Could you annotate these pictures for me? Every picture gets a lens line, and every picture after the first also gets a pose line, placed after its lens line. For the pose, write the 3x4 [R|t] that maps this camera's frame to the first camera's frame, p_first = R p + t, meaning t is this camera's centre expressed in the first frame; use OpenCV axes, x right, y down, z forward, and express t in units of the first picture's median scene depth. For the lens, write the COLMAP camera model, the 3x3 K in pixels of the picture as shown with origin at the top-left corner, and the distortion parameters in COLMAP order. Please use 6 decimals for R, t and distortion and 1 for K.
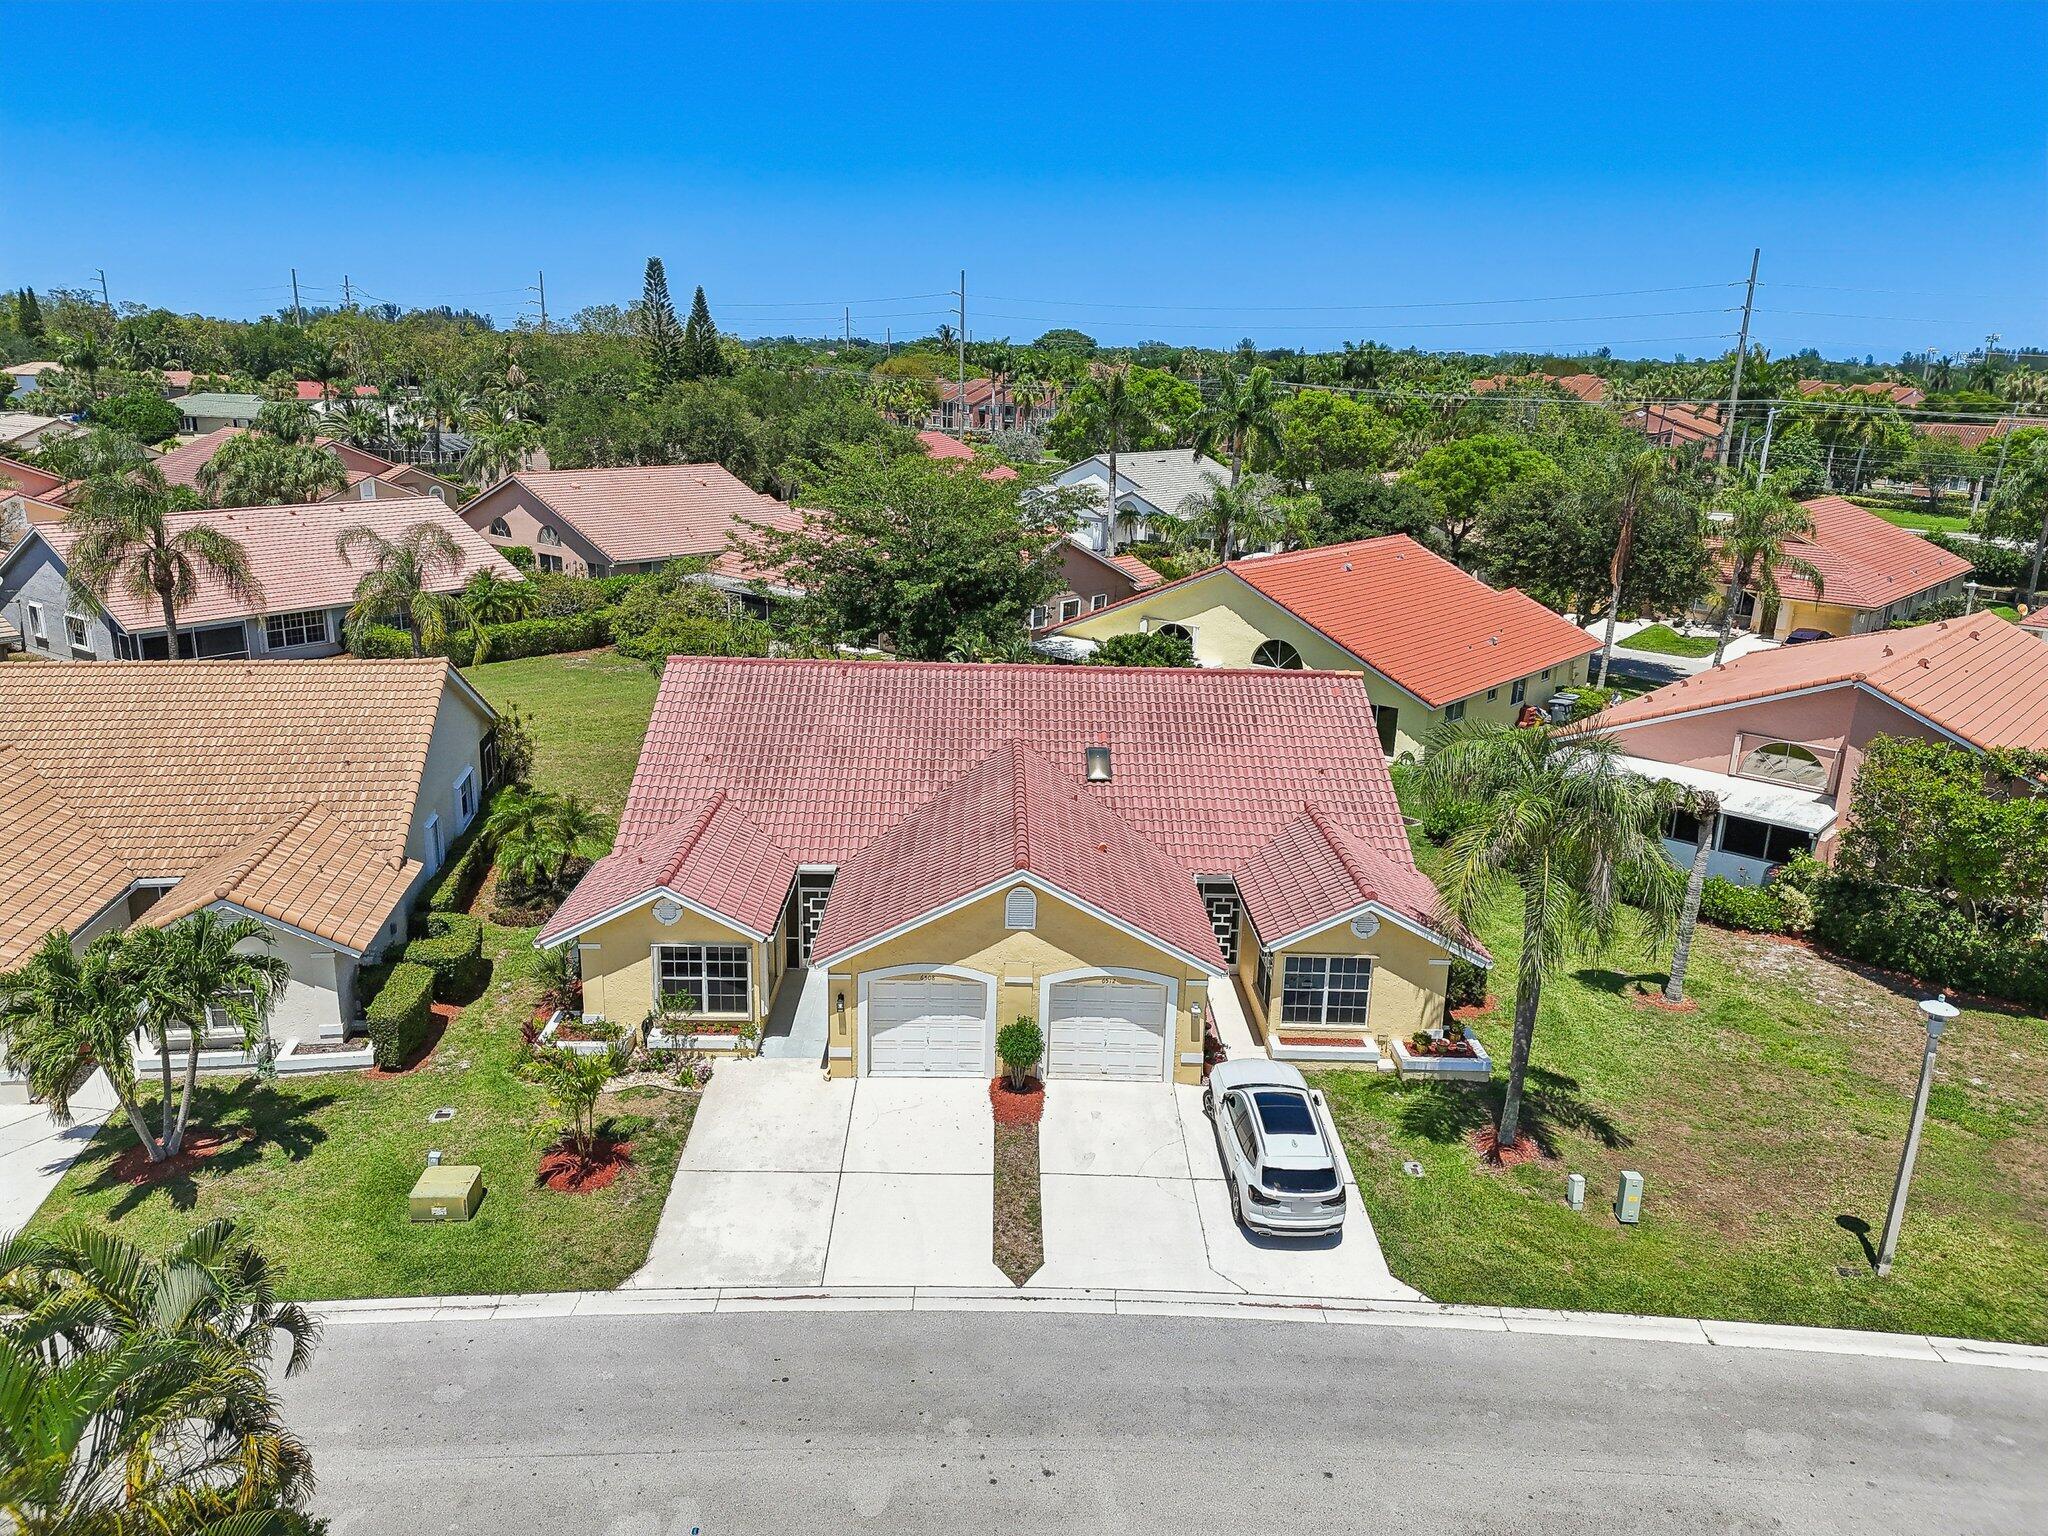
lens RADIAL K [[1417.8, 0, 1024.0], [0, 1417.8, 768.0], [0, 0, 1]] dist [0.045686, -0.033268]
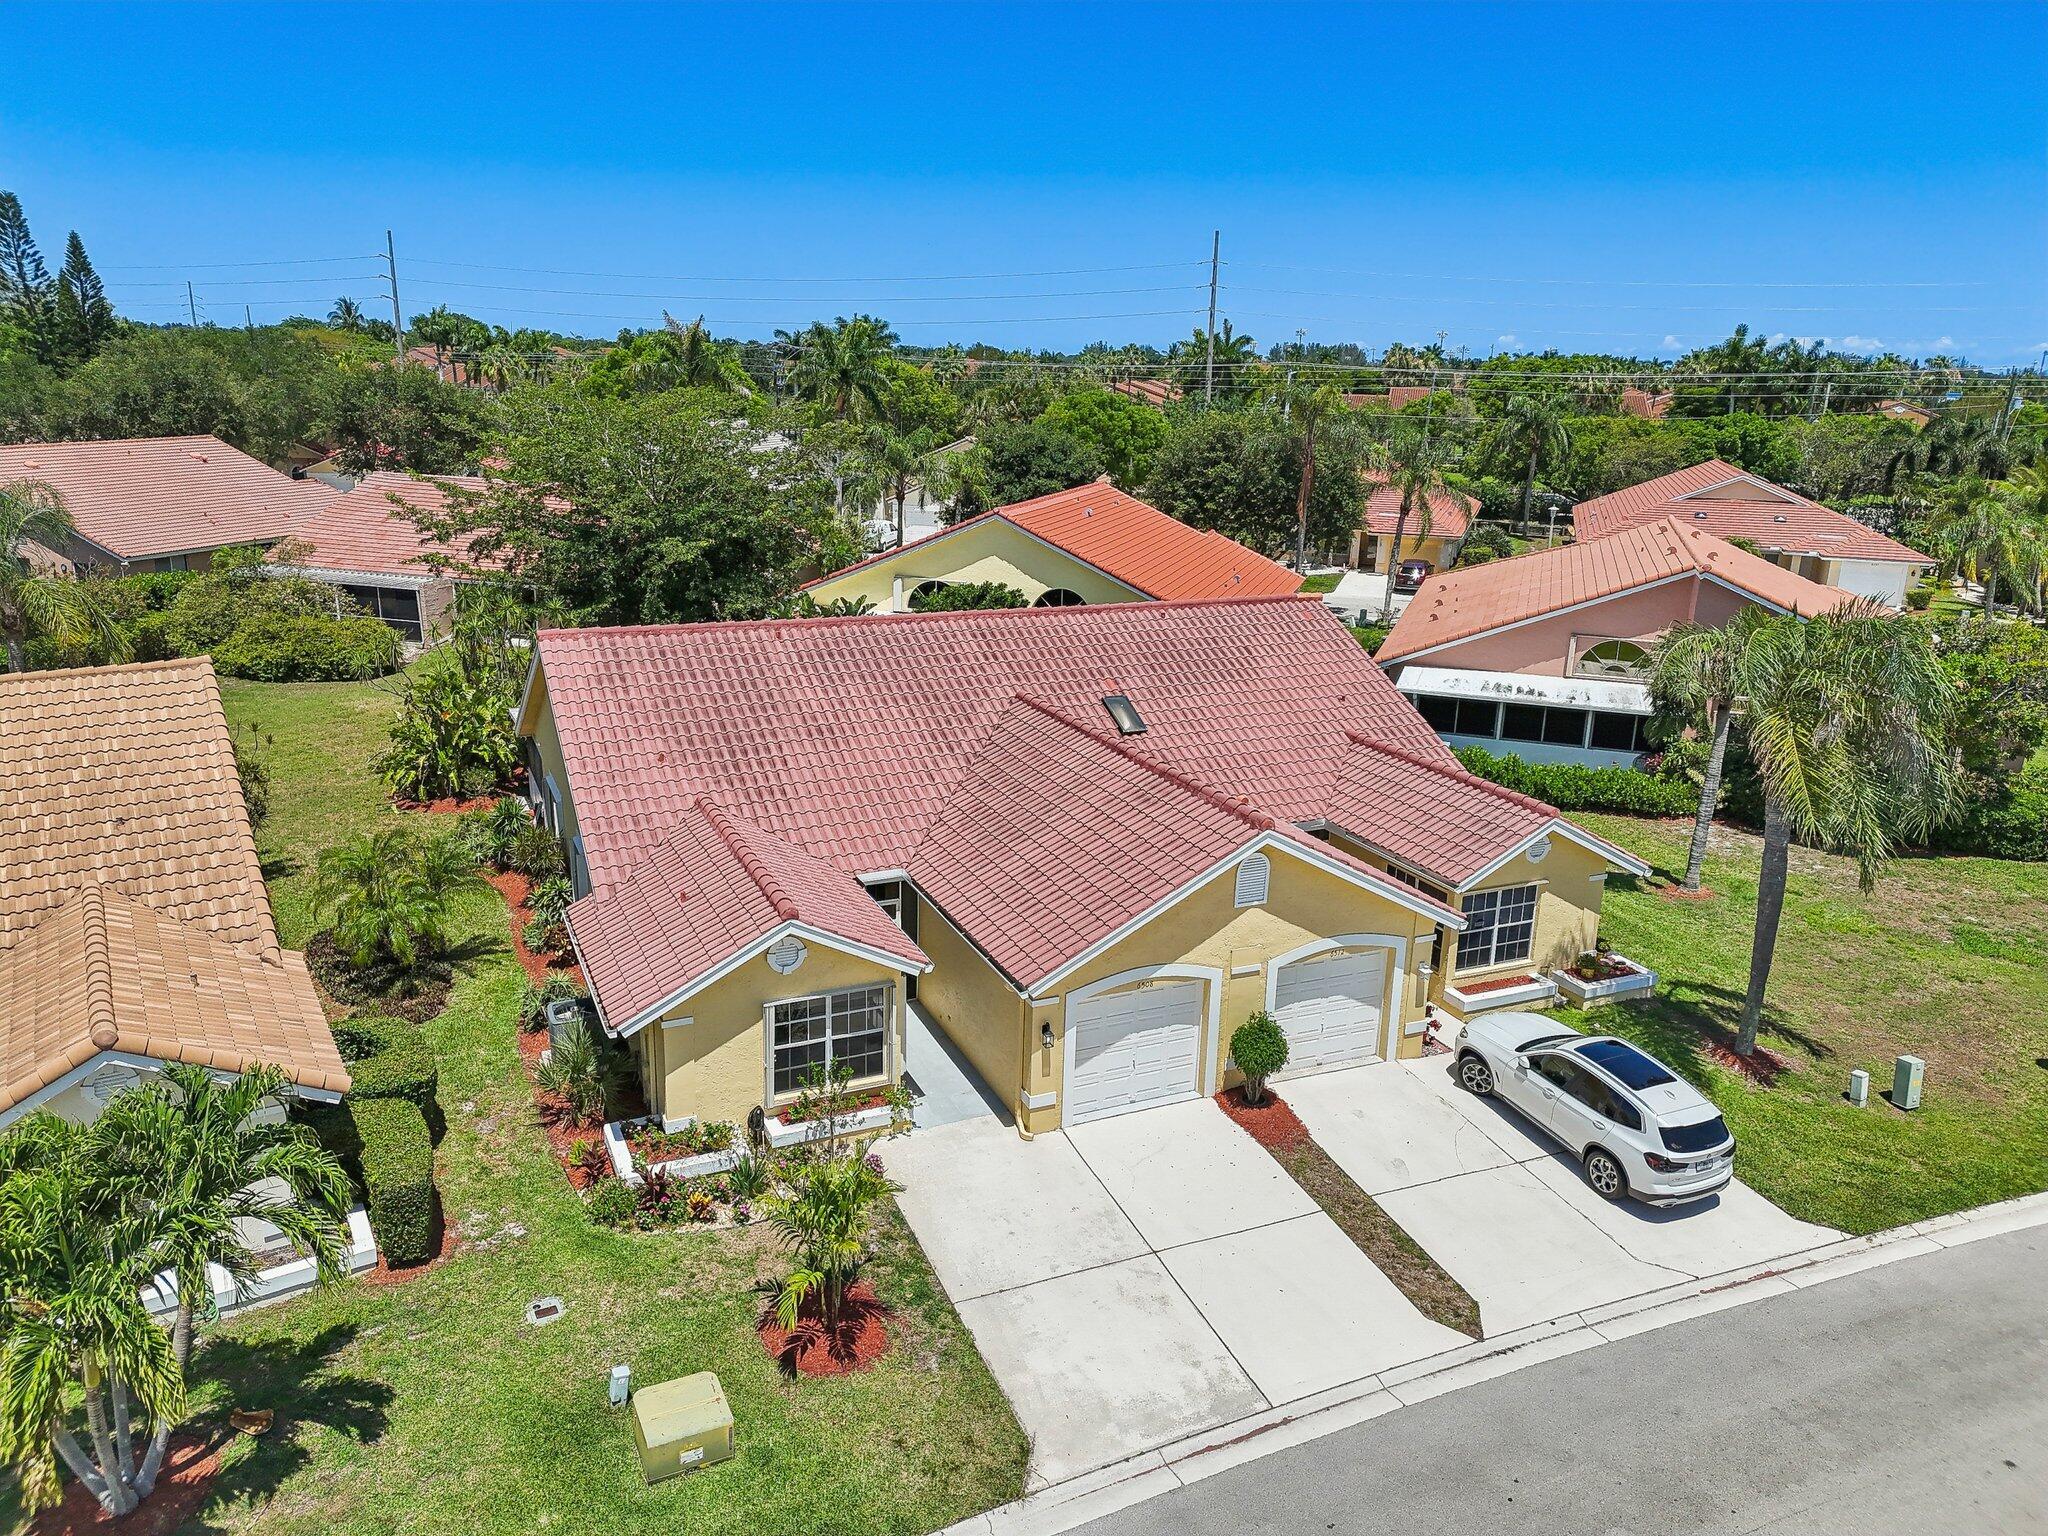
lens RADIAL K [[1417.8, 0, 1024.0], [0, 1417.8, 768.0], [0, 0, 1]] dist [0.045686, -0.033268]
pose [[0.920859, -0.110805, 0.373819, -0.395487], [0.108677, 0.993715, 0.026837, -0.000342], [-0.374443, 0.015913, 0.927113, 0.279923]]
